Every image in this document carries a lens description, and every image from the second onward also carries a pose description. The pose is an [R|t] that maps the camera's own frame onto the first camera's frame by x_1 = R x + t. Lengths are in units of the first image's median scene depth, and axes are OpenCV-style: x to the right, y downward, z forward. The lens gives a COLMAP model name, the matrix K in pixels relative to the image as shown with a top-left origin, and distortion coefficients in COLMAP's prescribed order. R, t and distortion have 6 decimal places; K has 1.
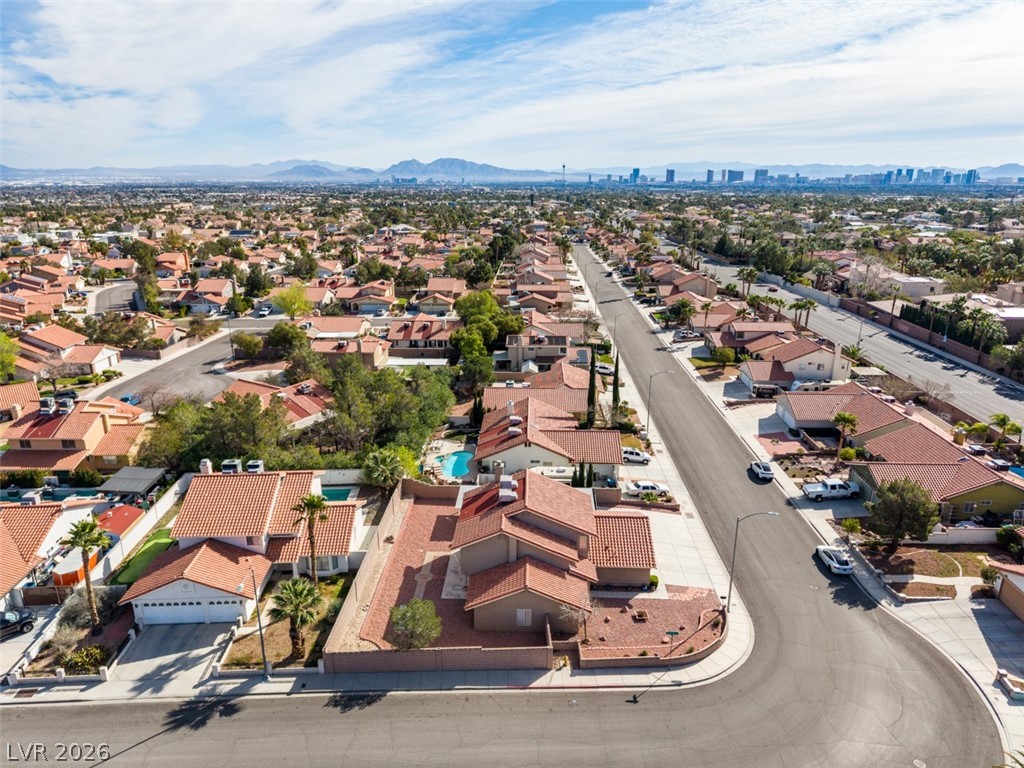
lens RADIAL K [[682.4, 0, 512.0], [0, 682.4, 384.0], [0, 0, 1]] dist [0.042922, -0.048009]
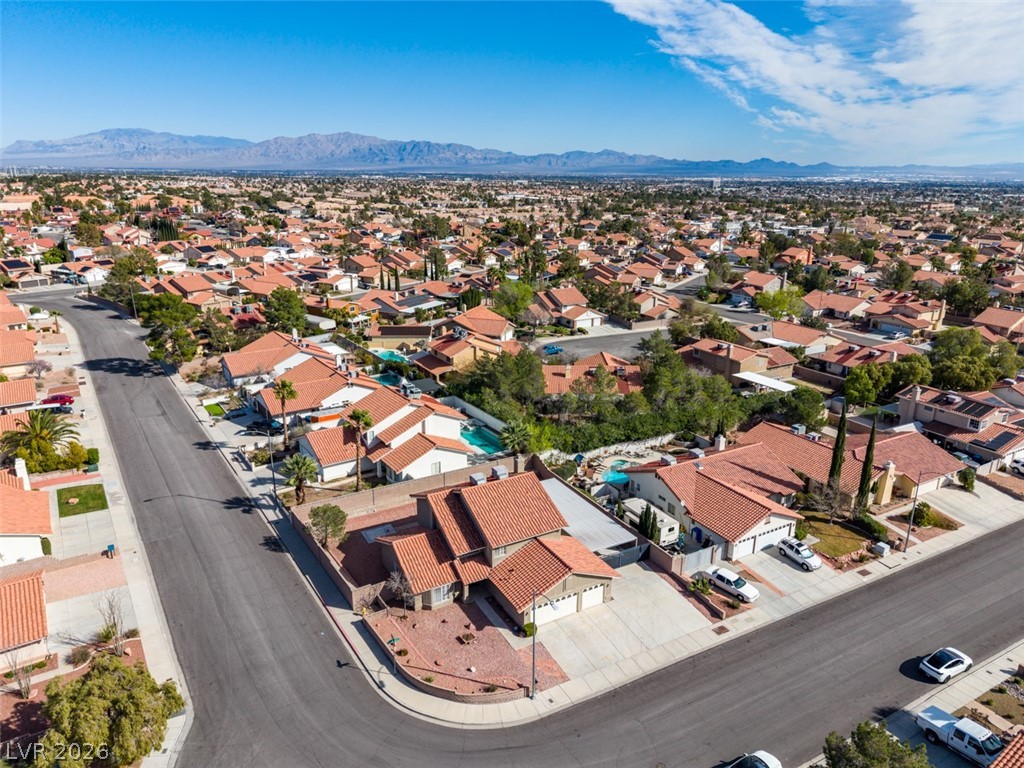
lens RADIAL K [[682.4, 0, 512.0], [0, 682.4, 384.0], [0, 0, 1]] dist [0.042922, -0.048009]
pose [[0.517744, 0.261496, -0.814592, 0.854948], [-0.259135, 0.955349, 0.141979, -0.142695], [0.815347, 0.137581, 0.562389, 0.441472]]
